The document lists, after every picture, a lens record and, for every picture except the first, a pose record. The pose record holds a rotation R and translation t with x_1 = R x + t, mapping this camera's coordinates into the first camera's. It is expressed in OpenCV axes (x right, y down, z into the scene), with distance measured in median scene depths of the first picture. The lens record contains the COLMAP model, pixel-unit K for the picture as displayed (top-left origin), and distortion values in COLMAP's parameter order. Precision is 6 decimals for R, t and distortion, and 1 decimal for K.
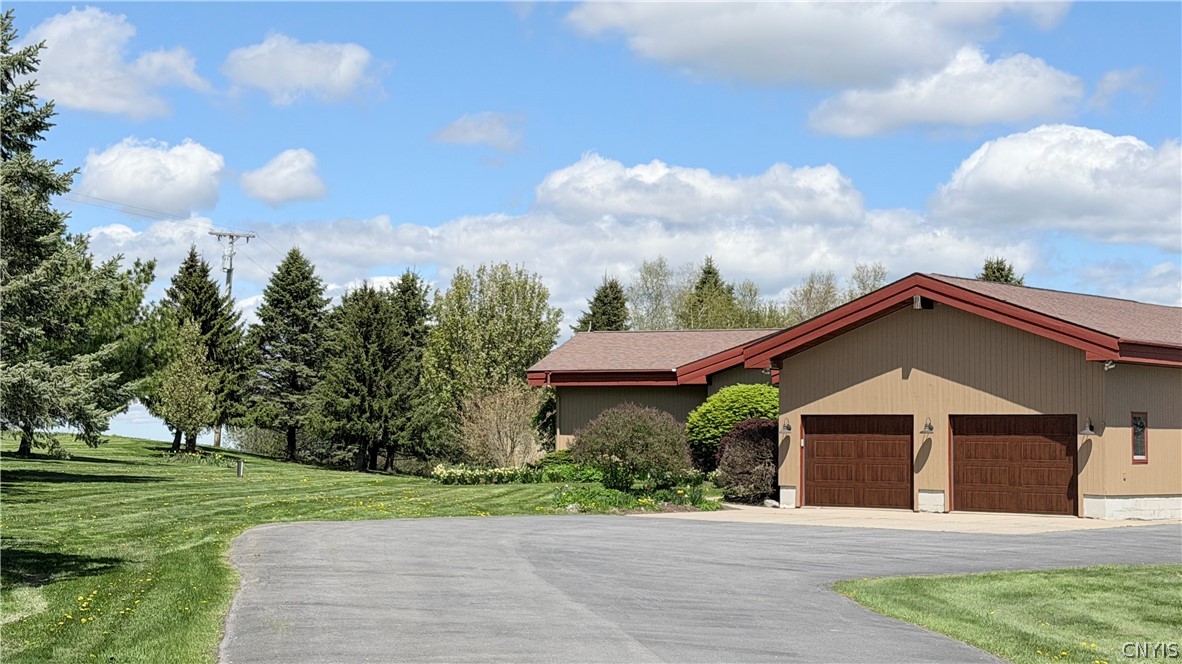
lens RADIAL K [[1991.3, 0, 591.0], [0, 1991.3, 332.0], [0, 0, 1]] dist [0.146104, -0.038962]
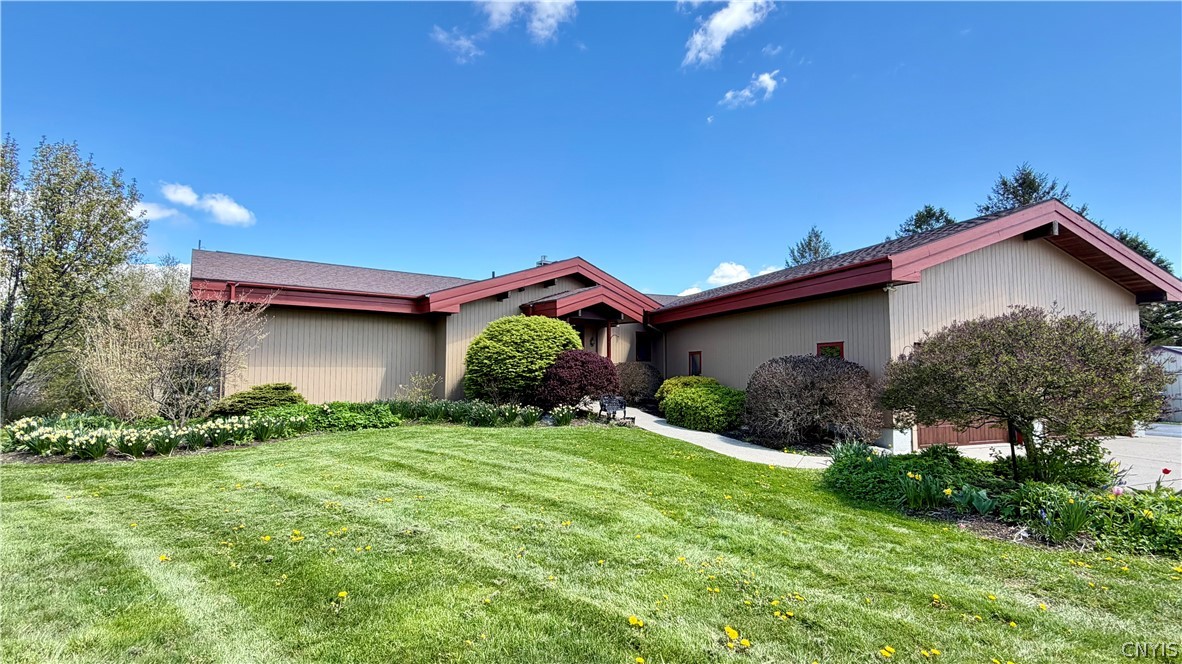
lens RADIAL K [[545.6, 0, 591.0], [0, 545.6, 332.0], [0, 0, 1]] dist [-0.000641, -0.000069]
pose [[0.477102, 0.055830, 0.877073, -0.089696], [-0.042552, 0.998277, -0.040399, 0.027823], [-0.877817, -0.018047, 0.478656, 0.528398]]
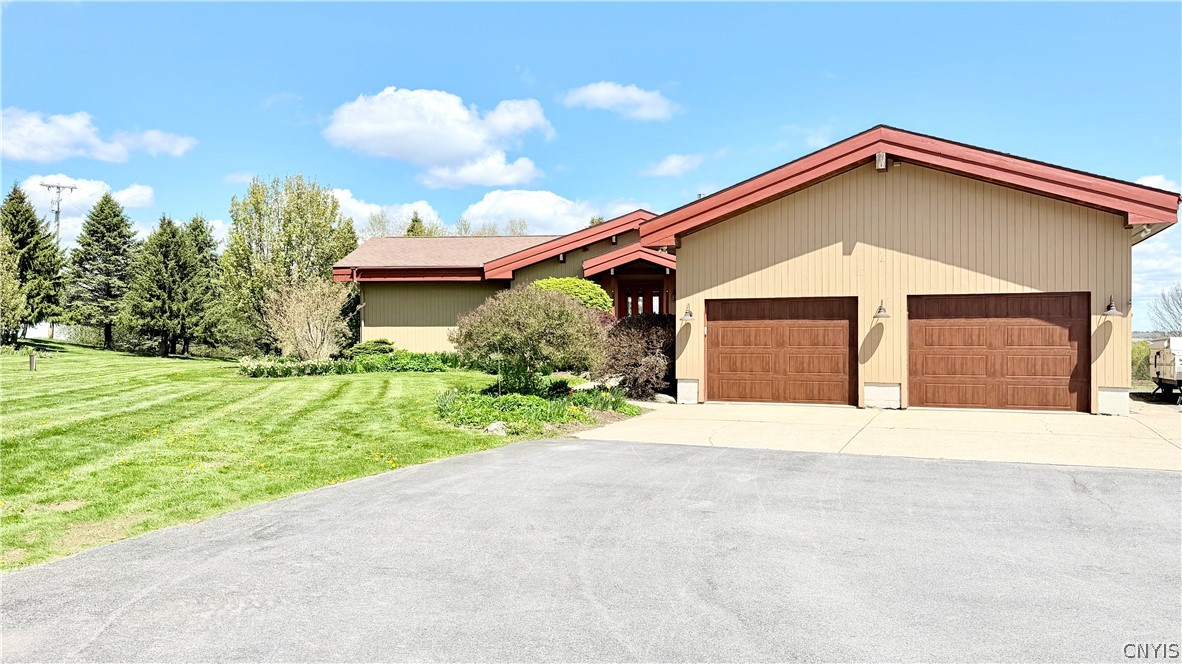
lens RADIAL K [[927.8, 0, 591.0], [0, 927.8, 332.0], [0, 0, 1]] dist [0.127210, -0.227990]
pose [[0.952637, -0.011997, 0.303872, -0.035508], [-0.005049, 0.998460, 0.055248, 0.017537], [-0.304066, -0.054165, 0.951110, 0.325255]]
